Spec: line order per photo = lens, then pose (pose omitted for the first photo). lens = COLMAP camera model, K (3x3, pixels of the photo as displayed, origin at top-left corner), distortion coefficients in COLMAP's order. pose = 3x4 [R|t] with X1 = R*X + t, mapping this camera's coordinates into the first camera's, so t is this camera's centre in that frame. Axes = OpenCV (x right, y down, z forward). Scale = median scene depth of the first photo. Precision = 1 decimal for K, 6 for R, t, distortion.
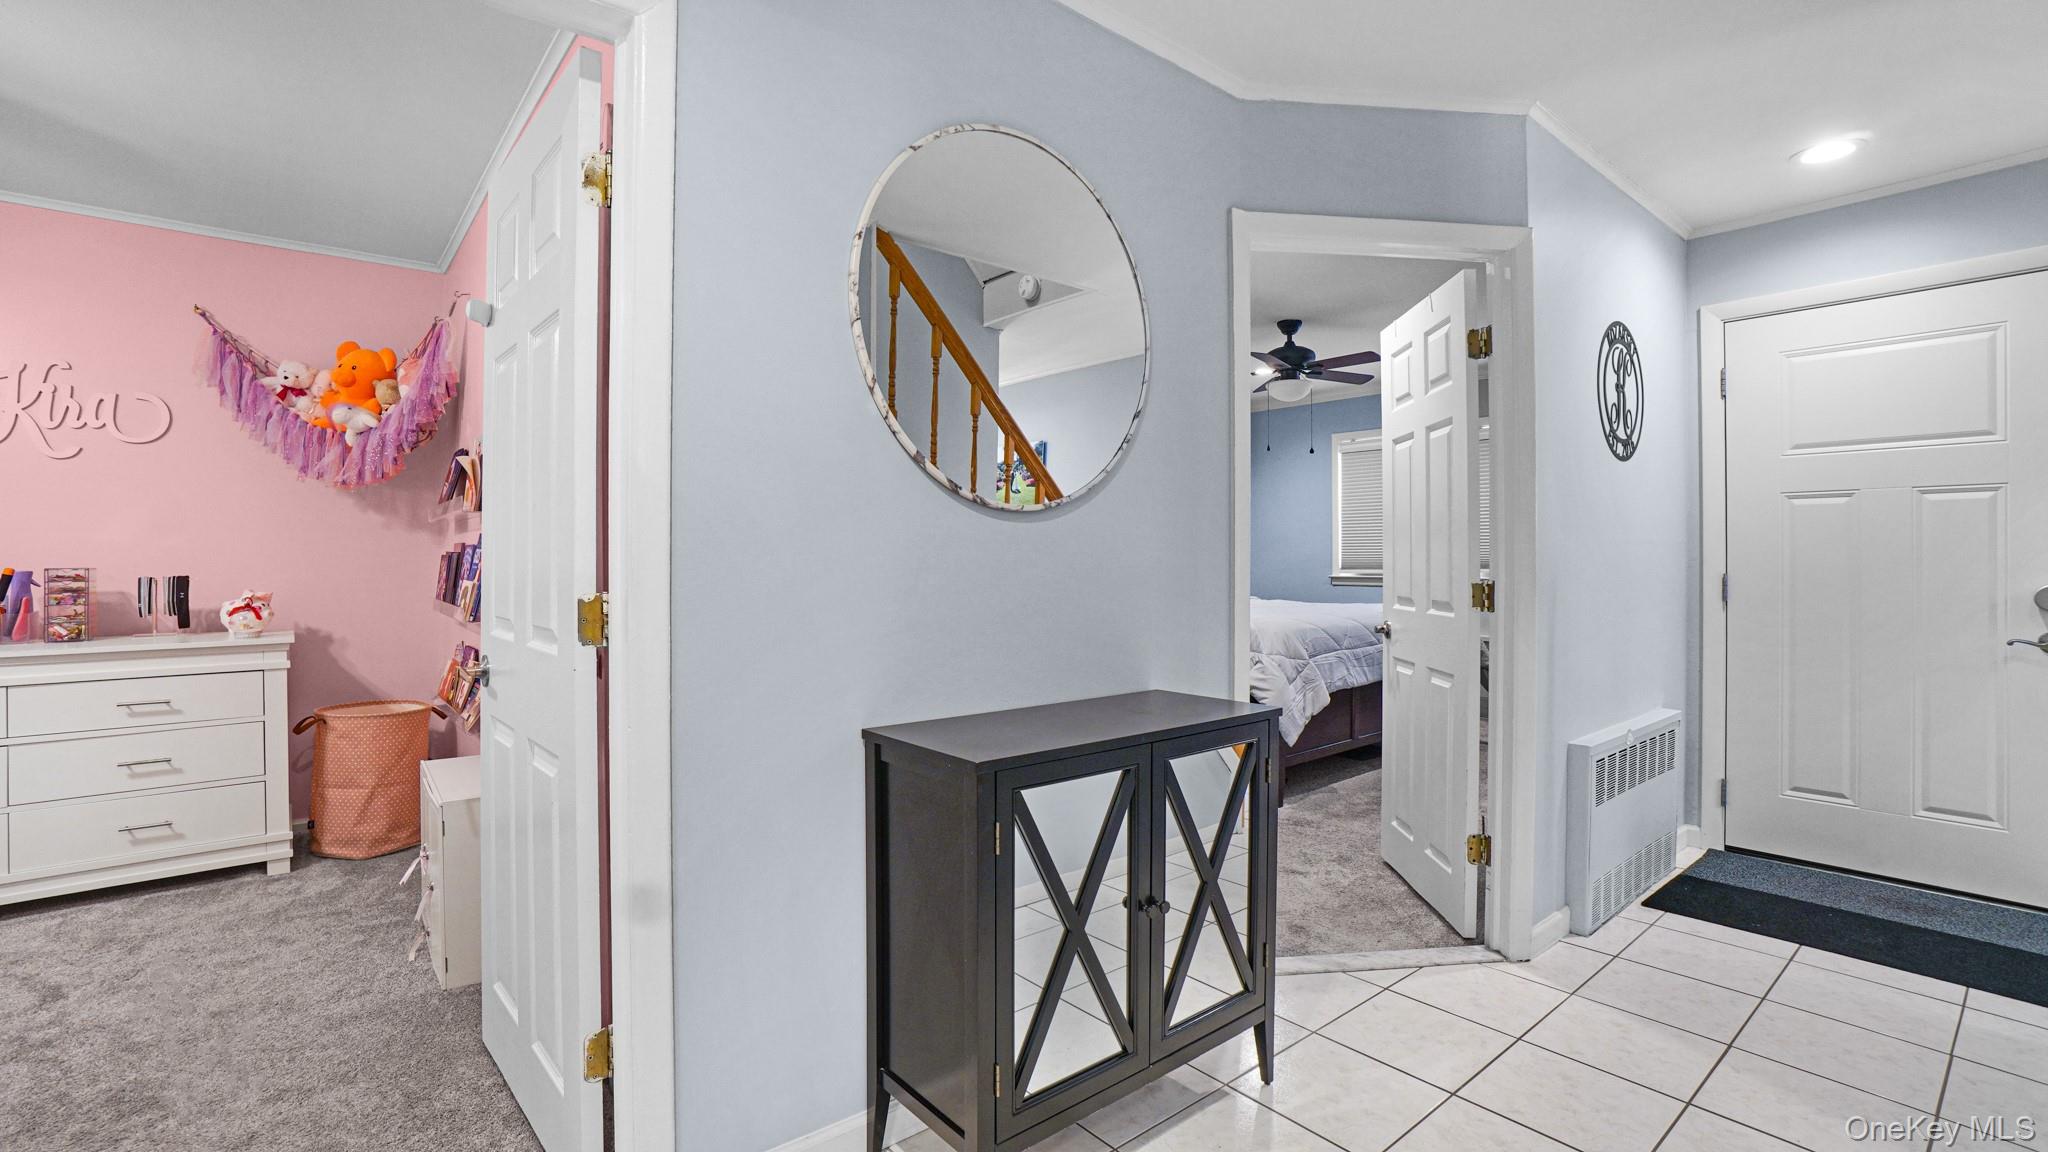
lens RADIAL K [[910.1, 0, 1020.4], [0, 910.1, 564.5], [0, 0, 1]] dist [-0.065030, 0.025183]
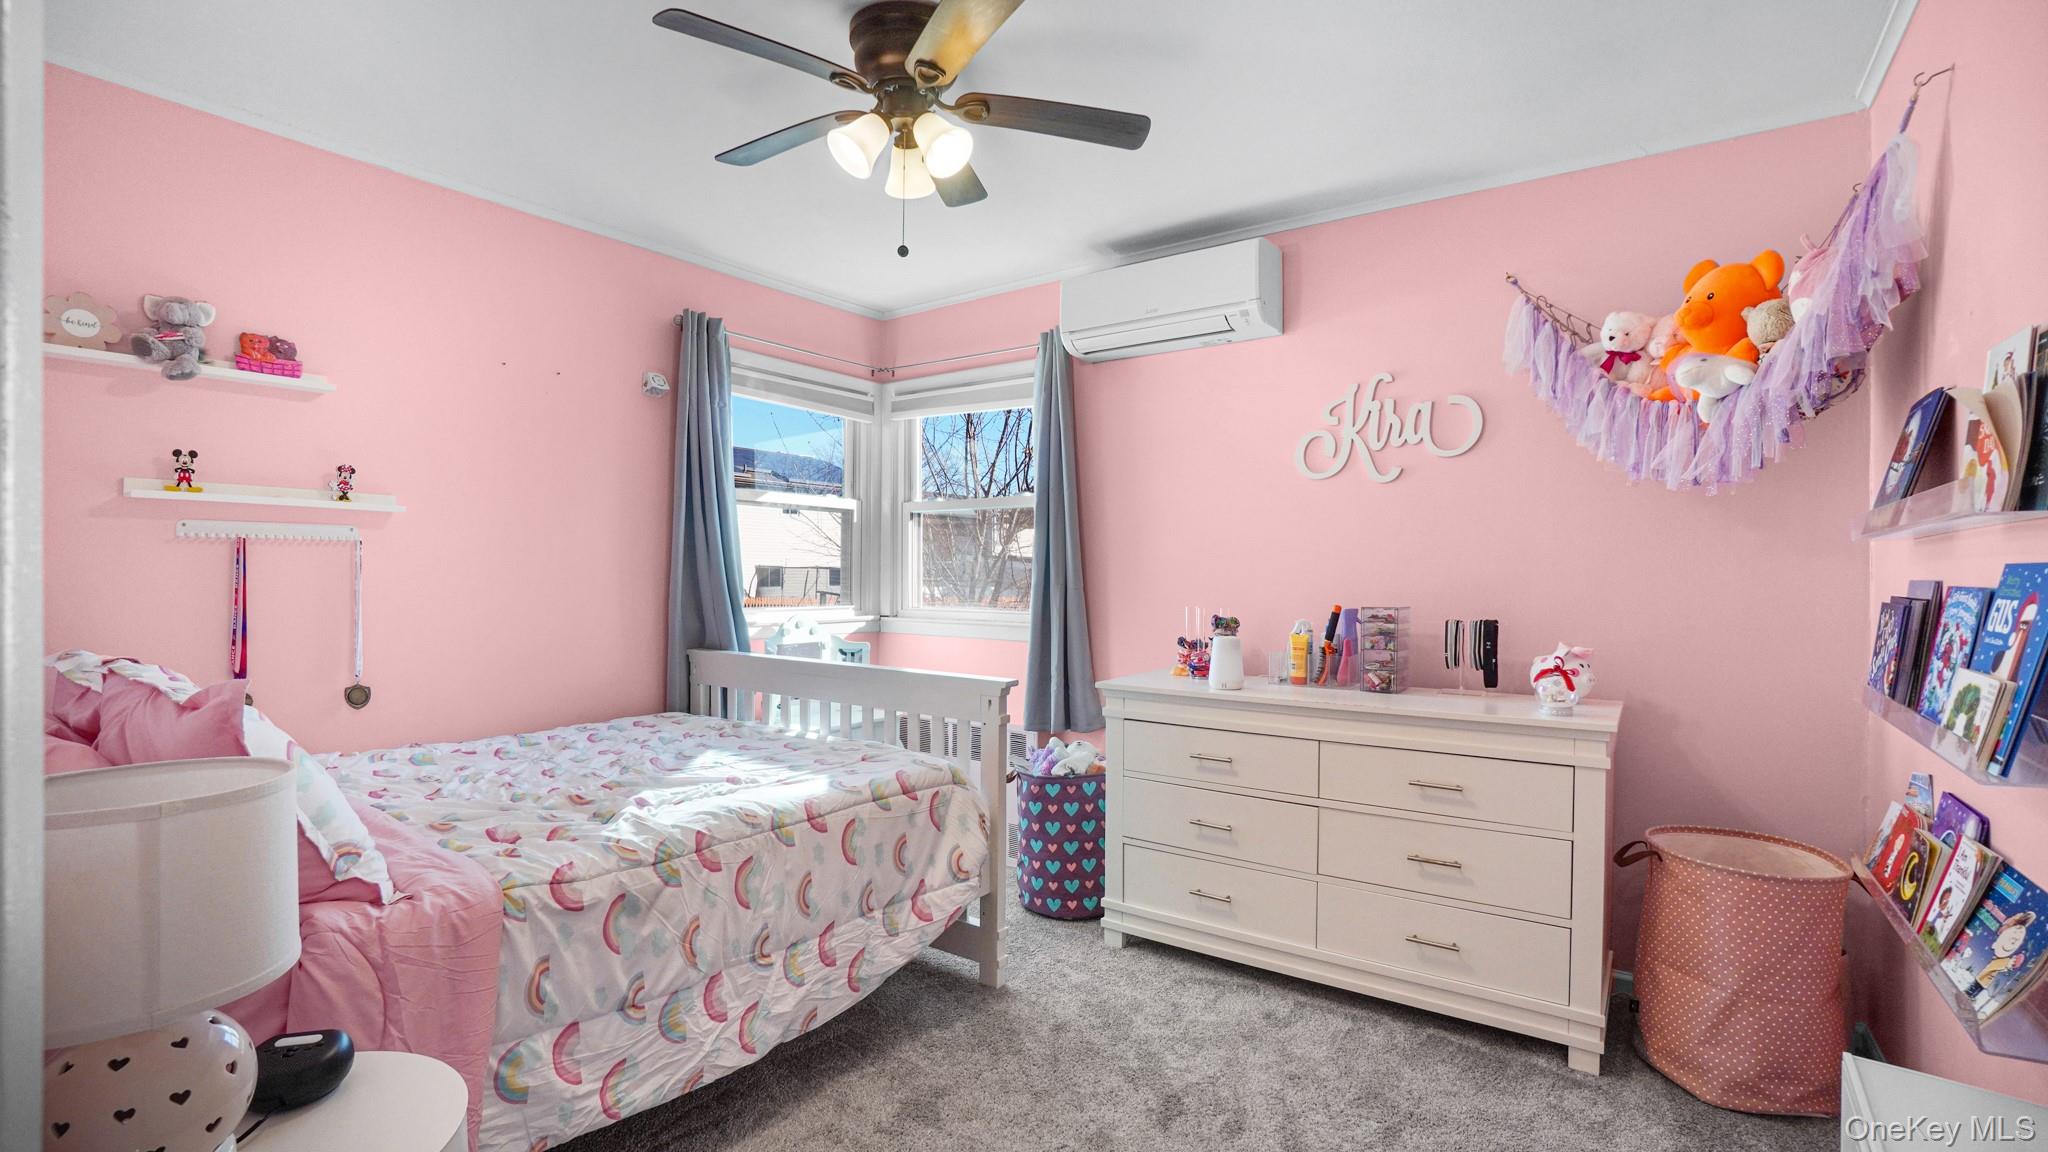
lens RADIAL K [[910.1, 0, 1020.4], [0, 910.1, 564.5], [0, 0, 1]] dist [-0.065030, 0.025183]
pose [[0.250501, -0.007614, -0.968086, -0.286796], [-0.017903, 0.999762, -0.012495, -0.018507], [0.967951, 0.020462, 0.250305, 0.389181]]
